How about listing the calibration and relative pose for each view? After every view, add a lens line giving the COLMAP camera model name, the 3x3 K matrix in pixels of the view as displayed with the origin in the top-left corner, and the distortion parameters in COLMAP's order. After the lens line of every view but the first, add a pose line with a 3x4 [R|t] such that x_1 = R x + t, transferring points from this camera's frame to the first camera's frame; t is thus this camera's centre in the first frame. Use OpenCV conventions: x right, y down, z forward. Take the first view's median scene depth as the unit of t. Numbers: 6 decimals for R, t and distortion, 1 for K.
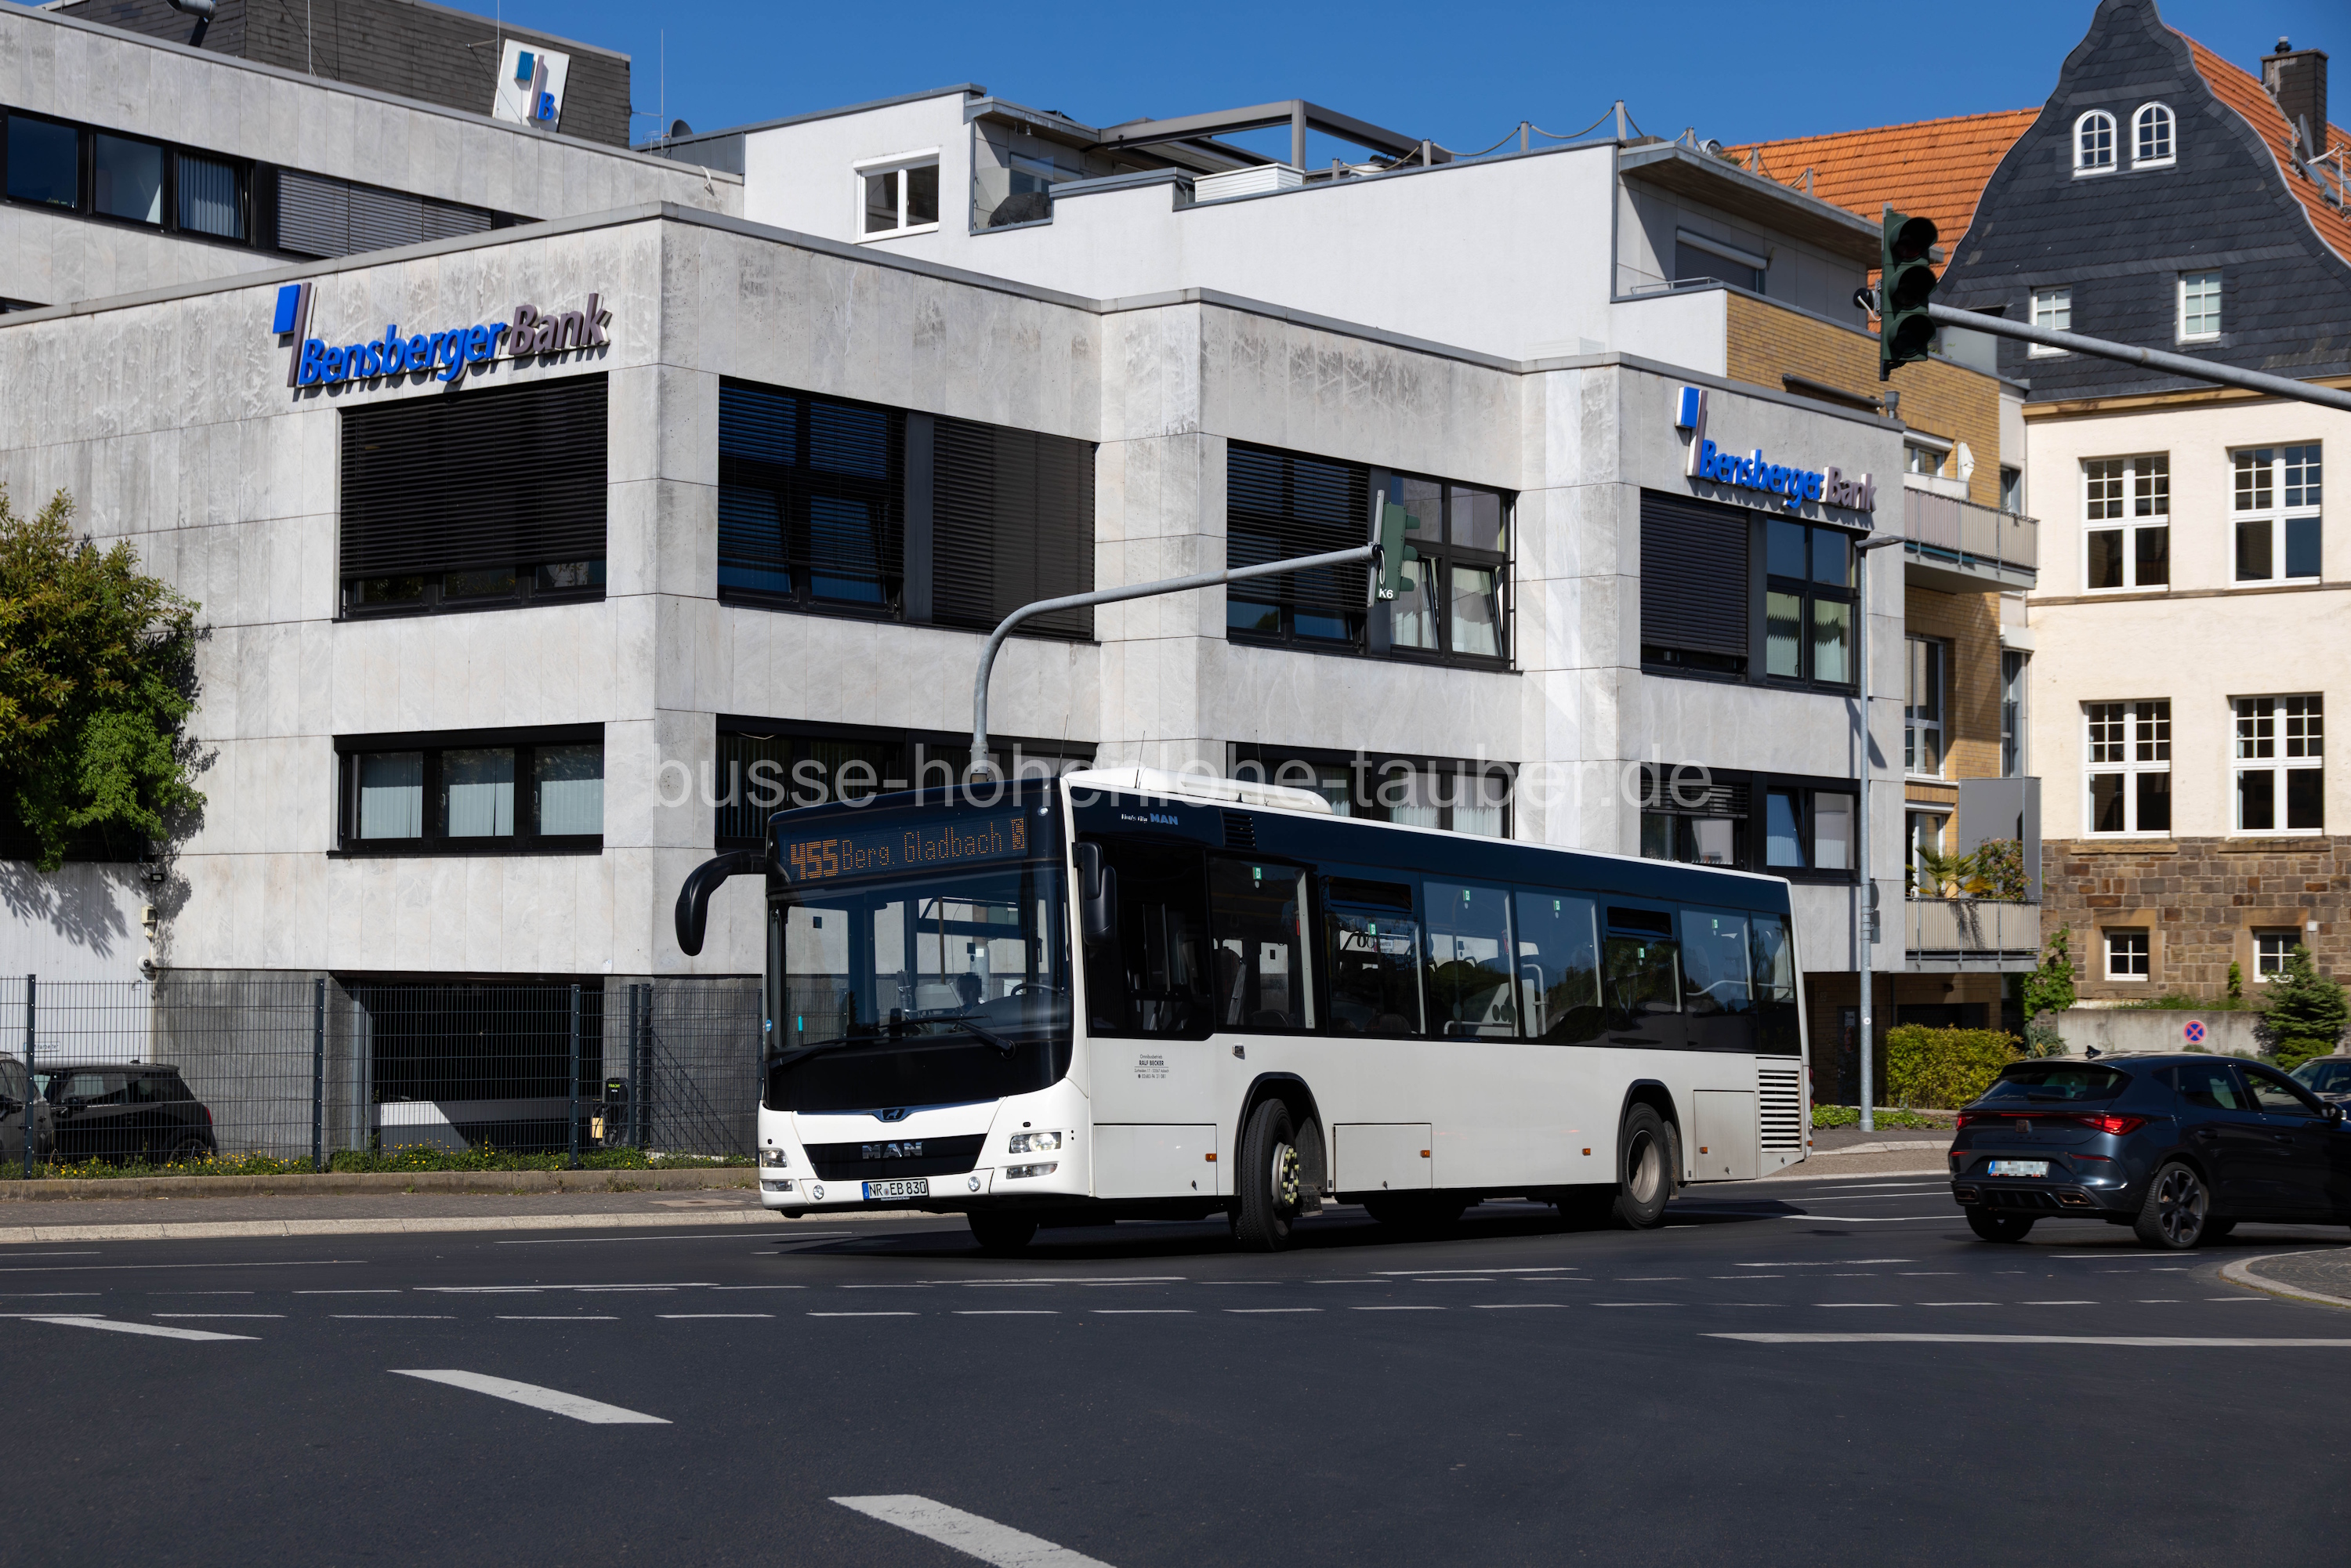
lens RADIAL K [[3470.2, 0, 1160.1], [0, 3470.2, 802.4], [0, 0, 1]] dist [-0.021390, 0.194740]
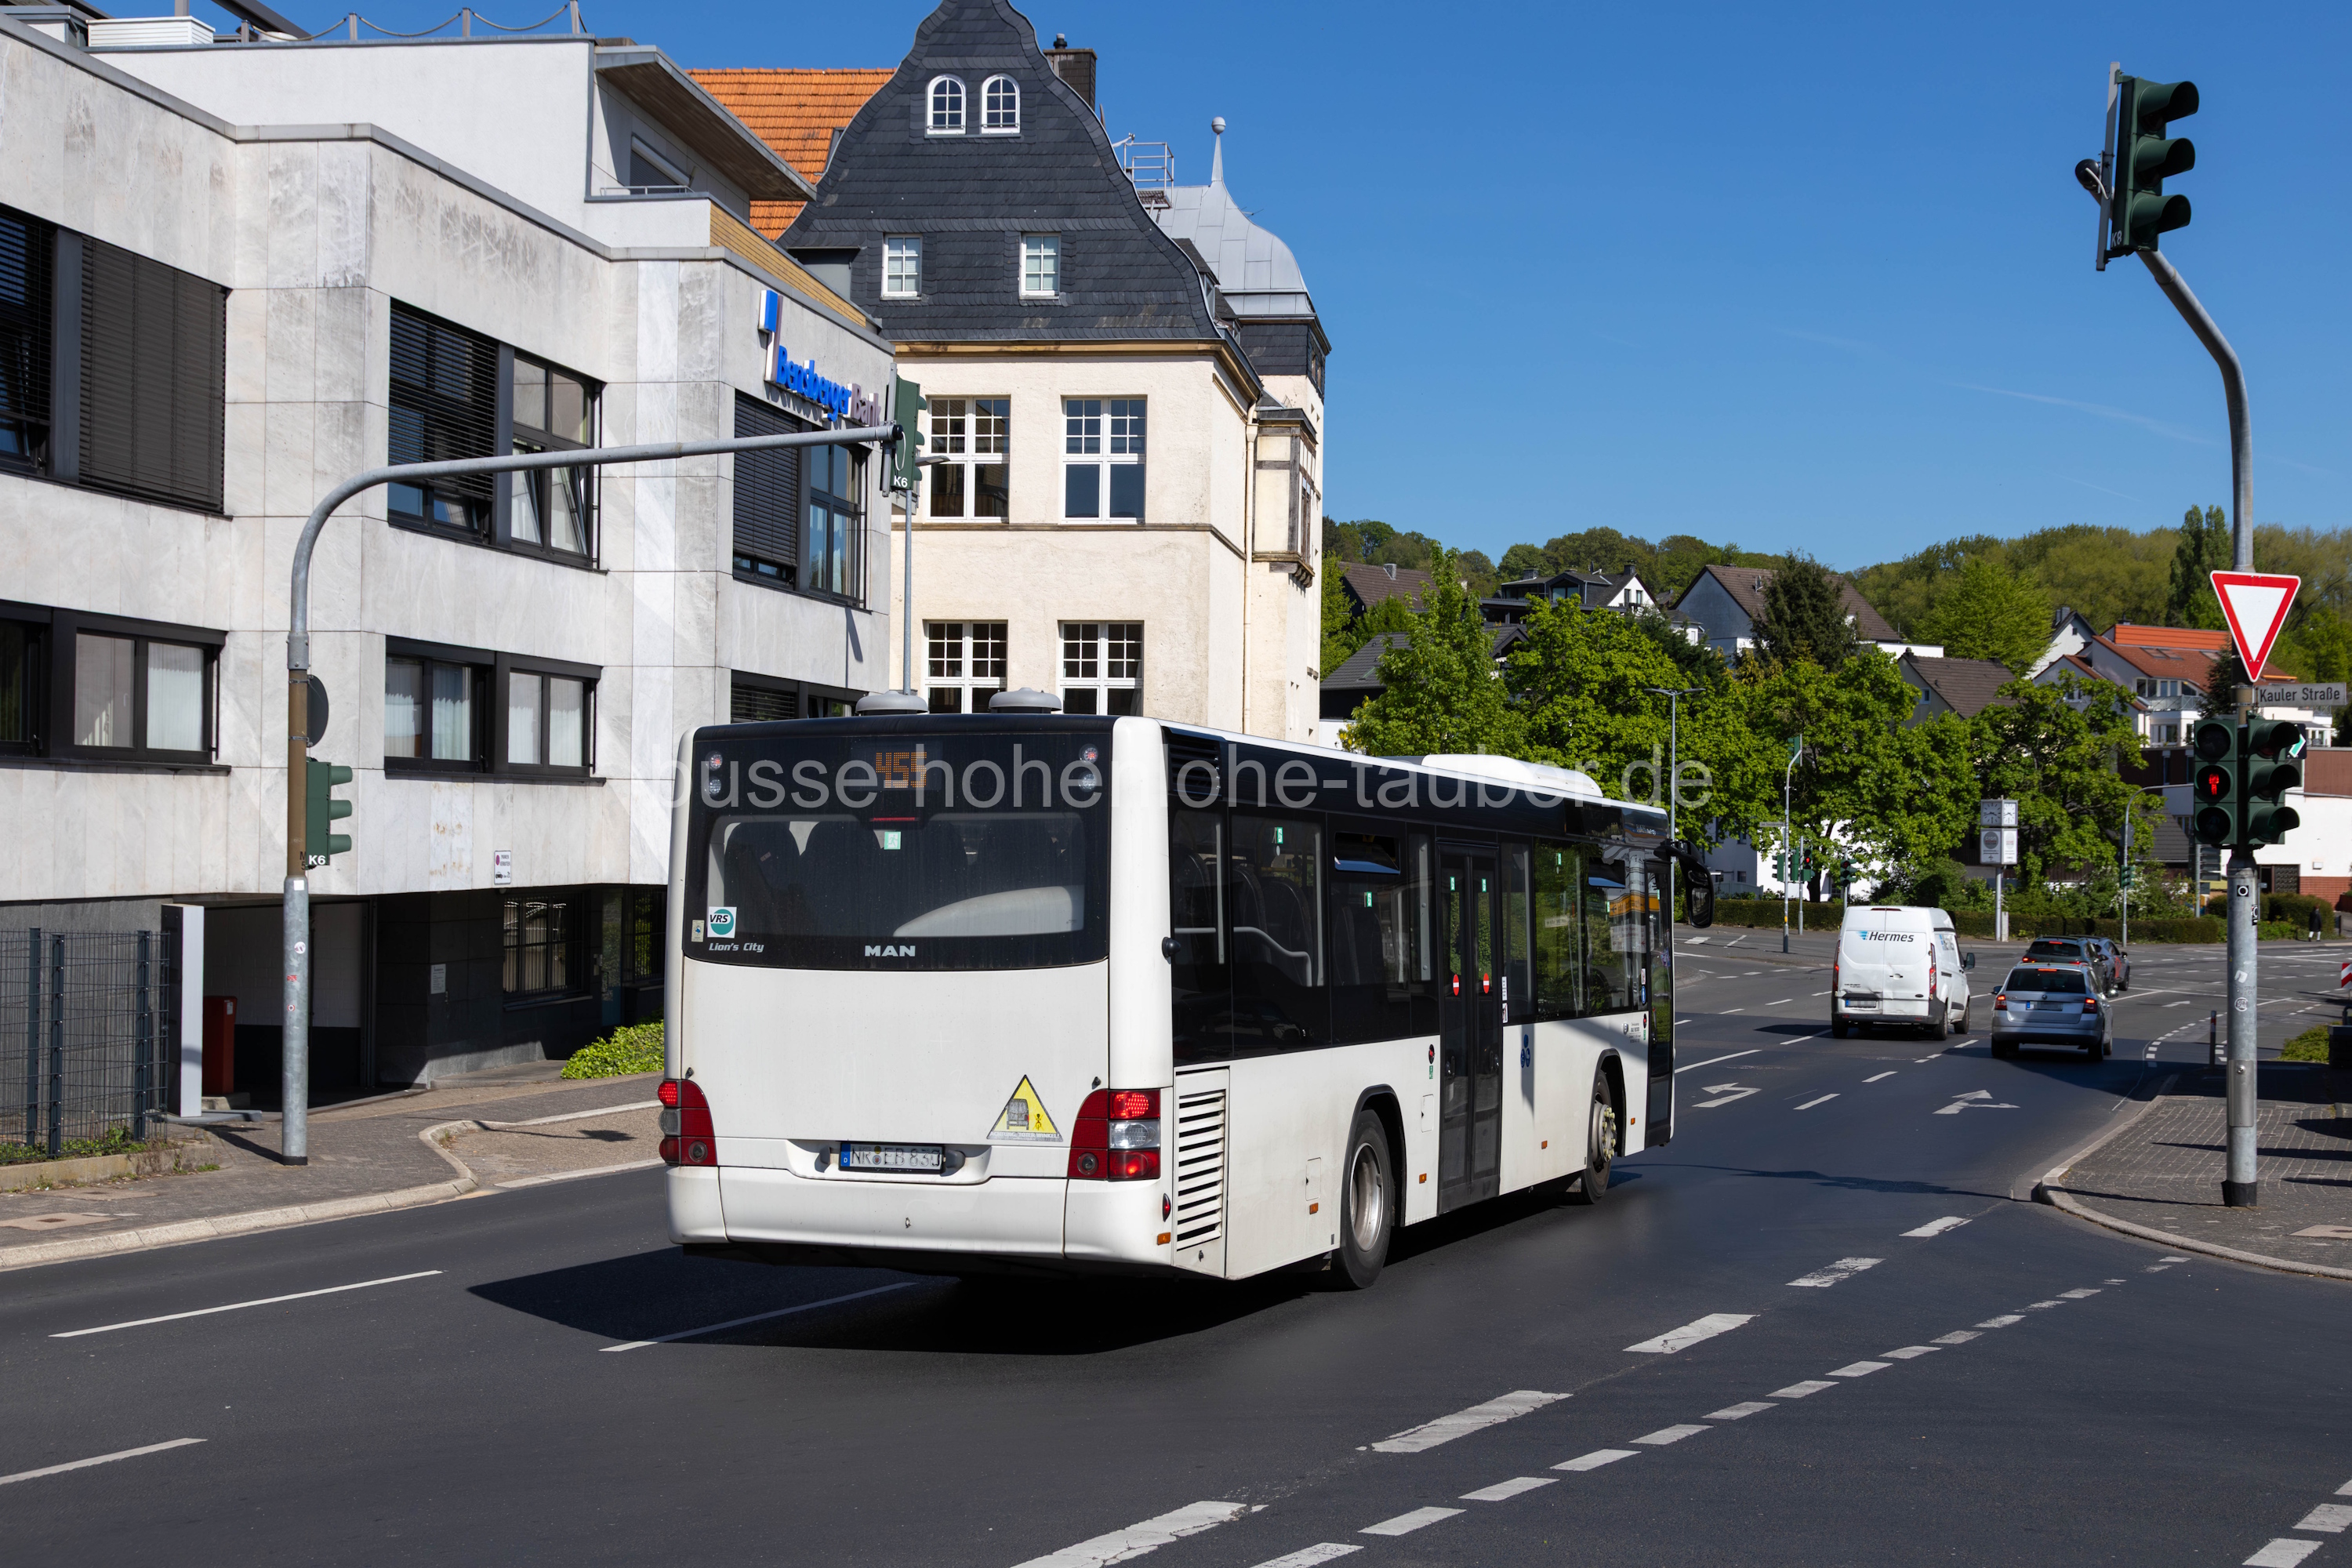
lens RADIAL K [[2970.6, 0, 1237.7], [0, 2970.6, 797.5], [0, 0, 1]] dist [-0.023885, 0.069881]
pose [[0.870231, 0.010239, 0.492538, -0.112182], [-0.027042, 0.999269, 0.027004, -0.001489], [-0.491902, -0.036819, 0.869872, 0.148589]]
